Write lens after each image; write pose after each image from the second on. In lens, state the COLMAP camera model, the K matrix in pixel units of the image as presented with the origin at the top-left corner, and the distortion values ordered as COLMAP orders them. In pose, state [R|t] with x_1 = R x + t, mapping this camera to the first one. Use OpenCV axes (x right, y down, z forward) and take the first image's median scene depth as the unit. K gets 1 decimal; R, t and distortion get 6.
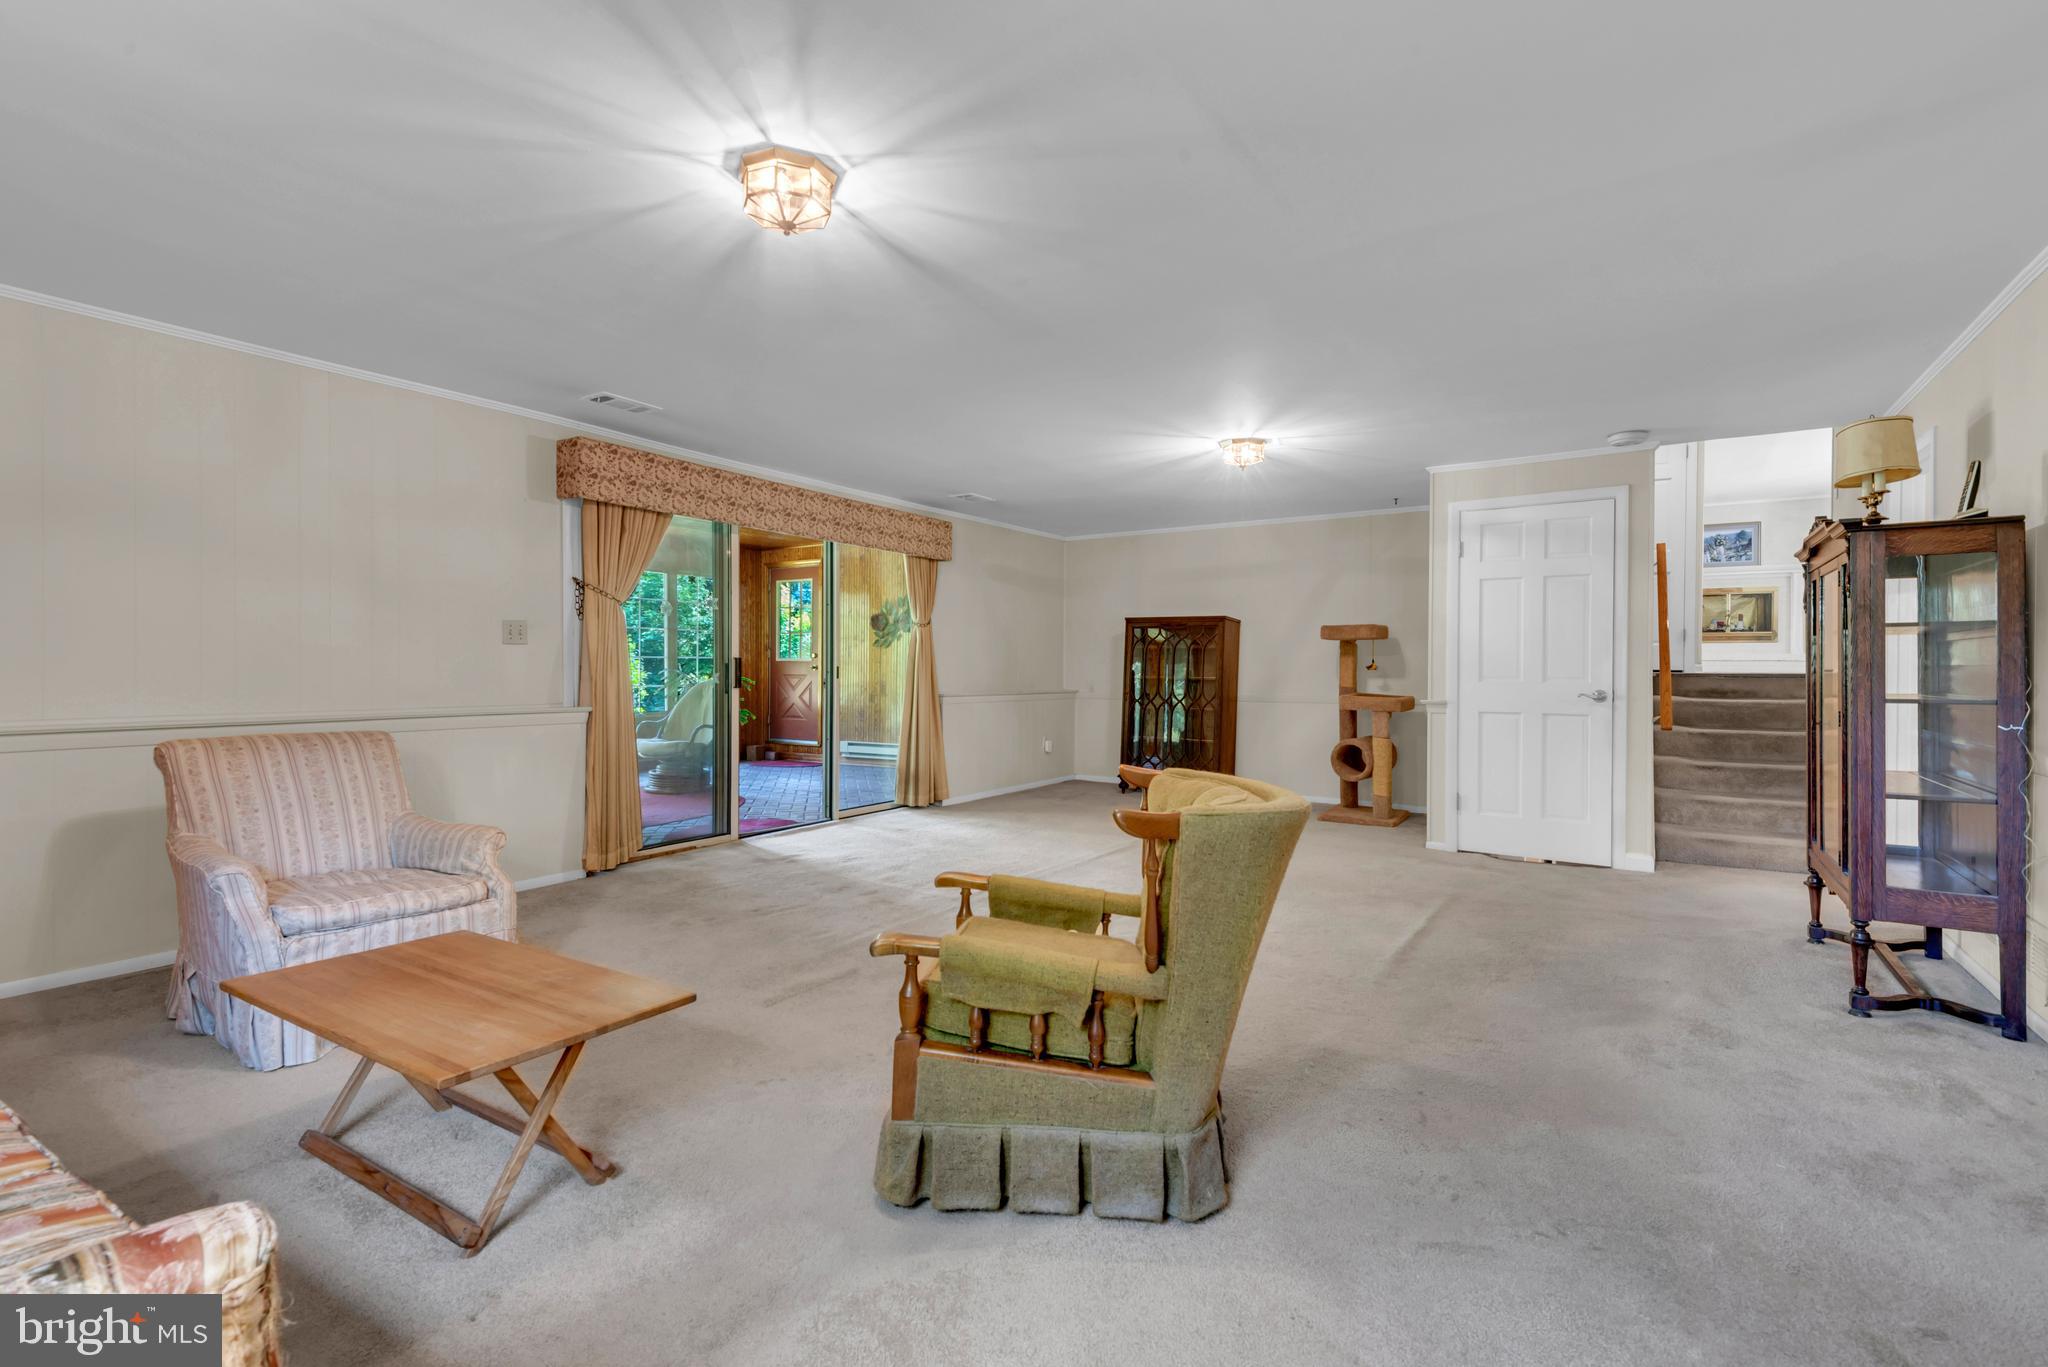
lens RADIAL K [[967.9, 0, 1025.0], [0, 967.9, 670.1], [0, 0, 1]] dist [0.005724, -0.002470]
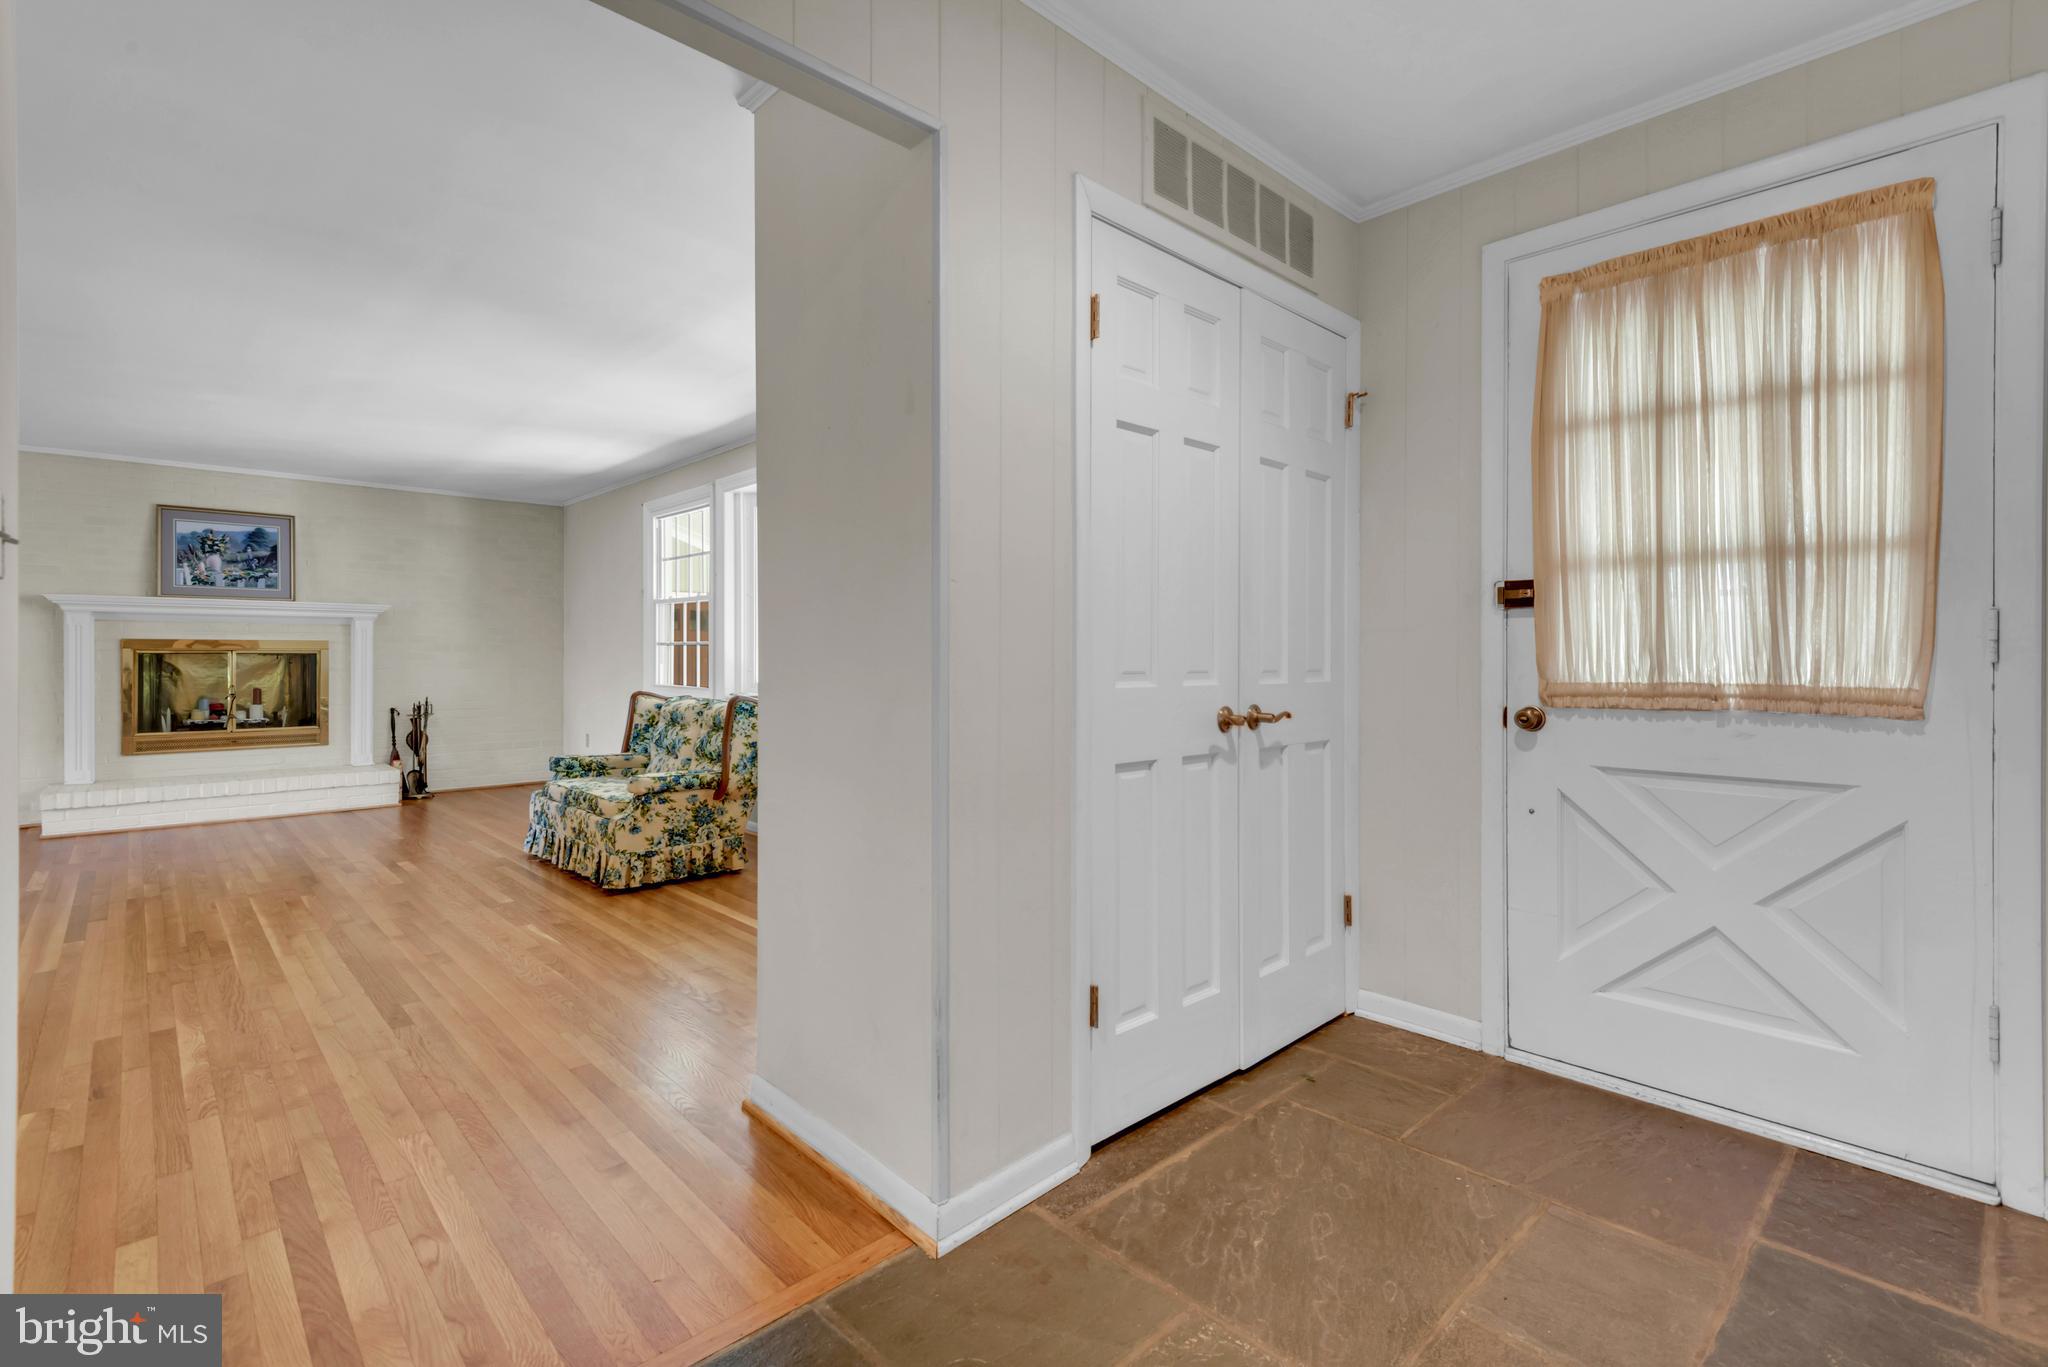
lens RADIAL K [[967.9, 0, 1032.9], [0, 967.9, 653.1], [0, 0, 1]] dist [0.005724, -0.002470]
pose [[0.259199, -0.003321, 0.965818, 0.348491], [0.007704, 0.999969, 0.001371, -0.075026], [-0.965793, 0.007086, 0.259217, 0.470629]]
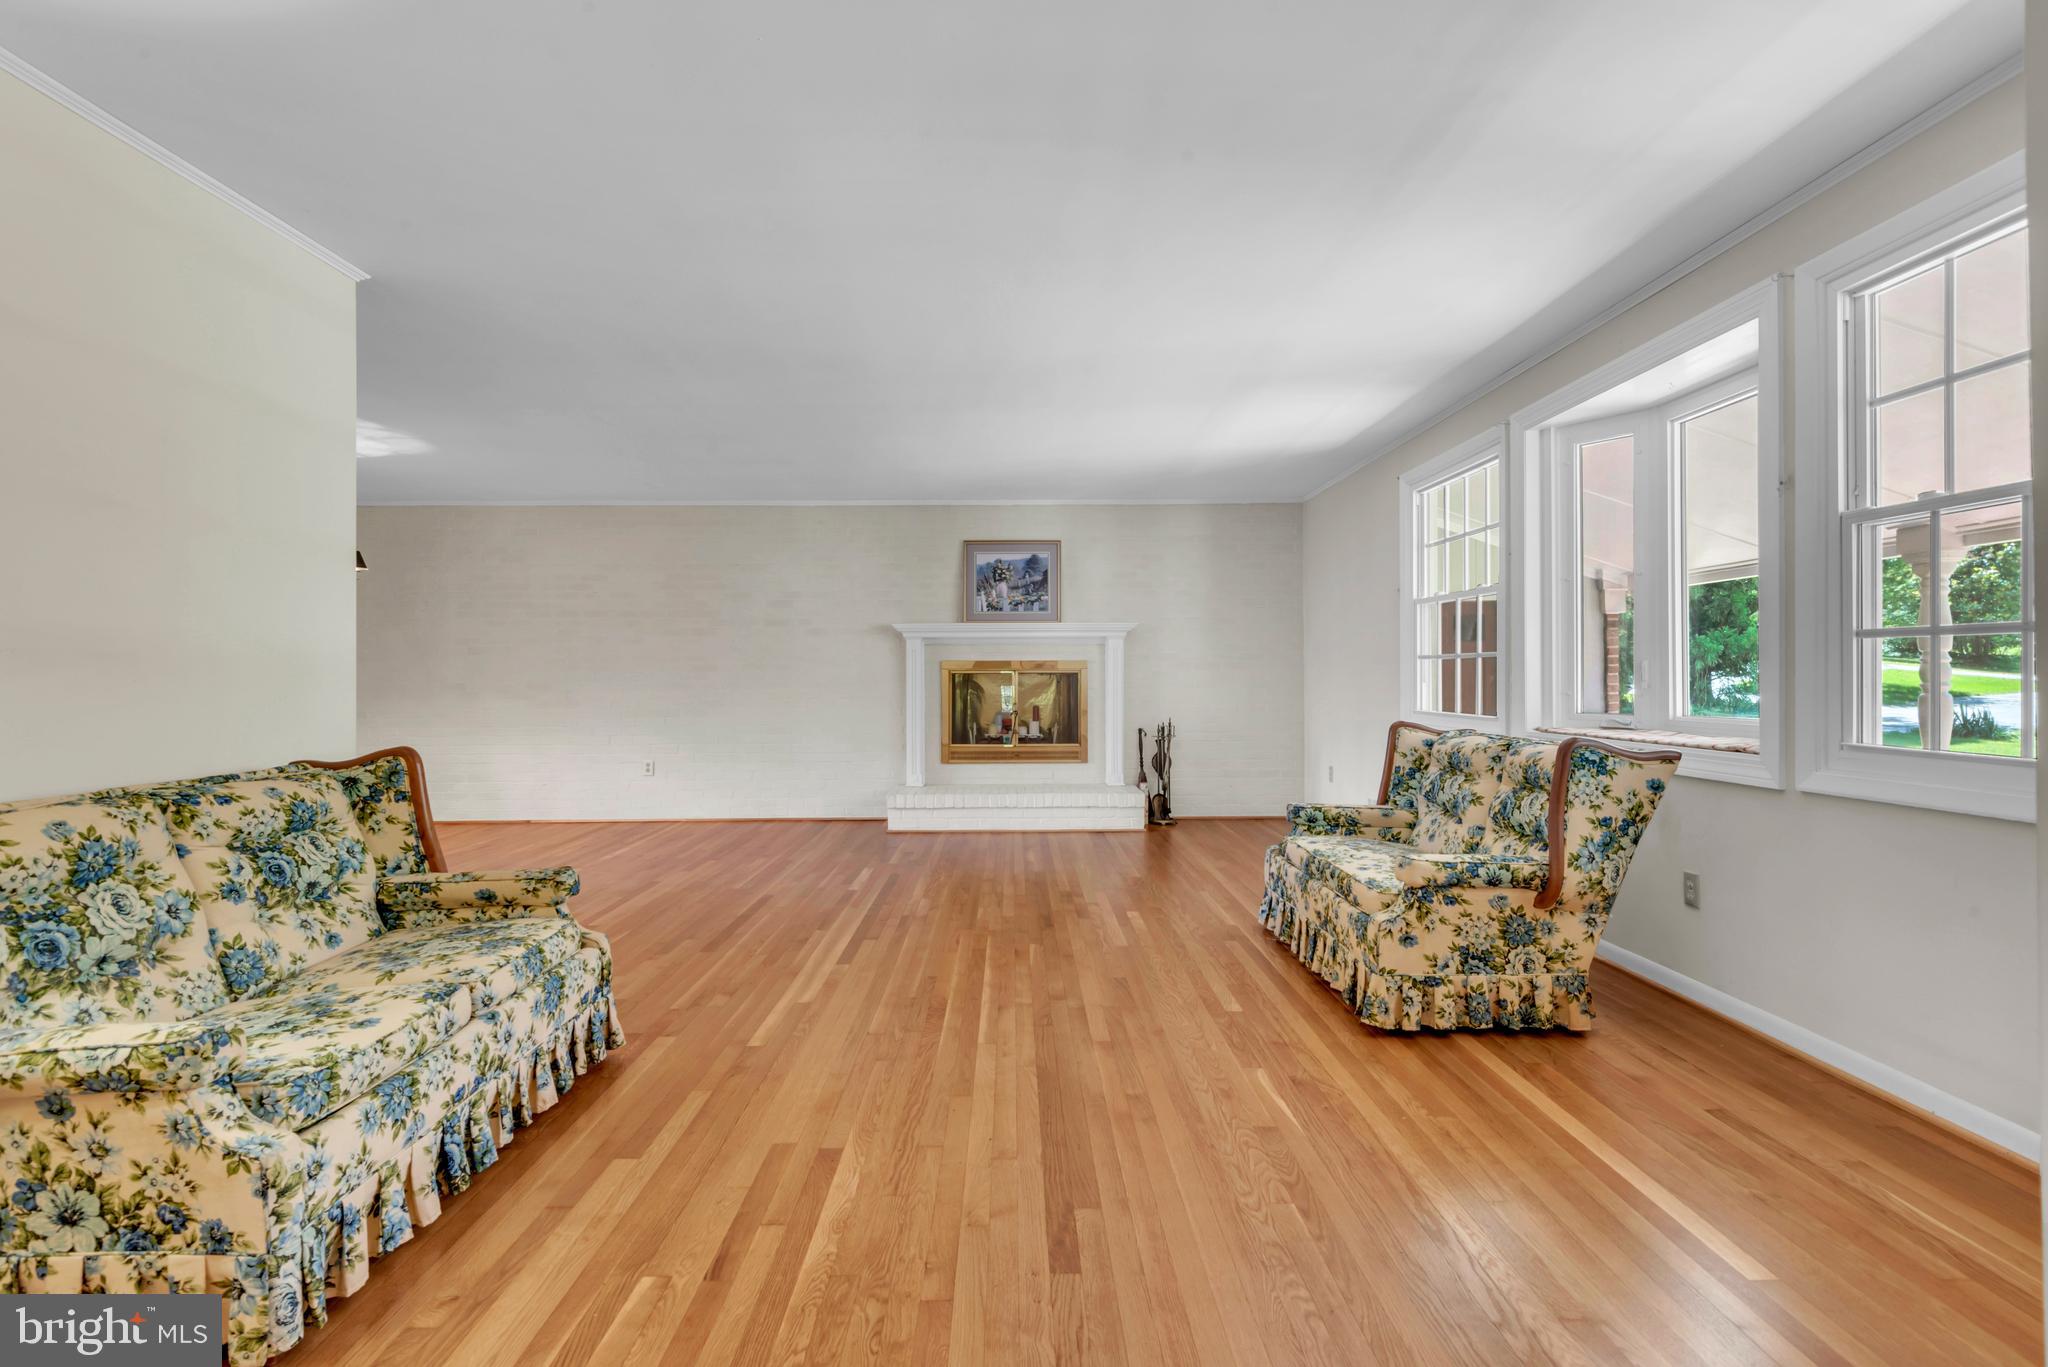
lens RADIAL K [[967.9, 0, 1029.8], [0, 967.9, 676.7], [0, 0, 1]] dist [0.005724, -0.002470]
pose [[0.835231, -0.009978, 0.549808, 0.436403], [0.012953, 0.999915, -0.001531, -0.074519], [-0.549746, 0.008400, 0.835290, 0.546762]]
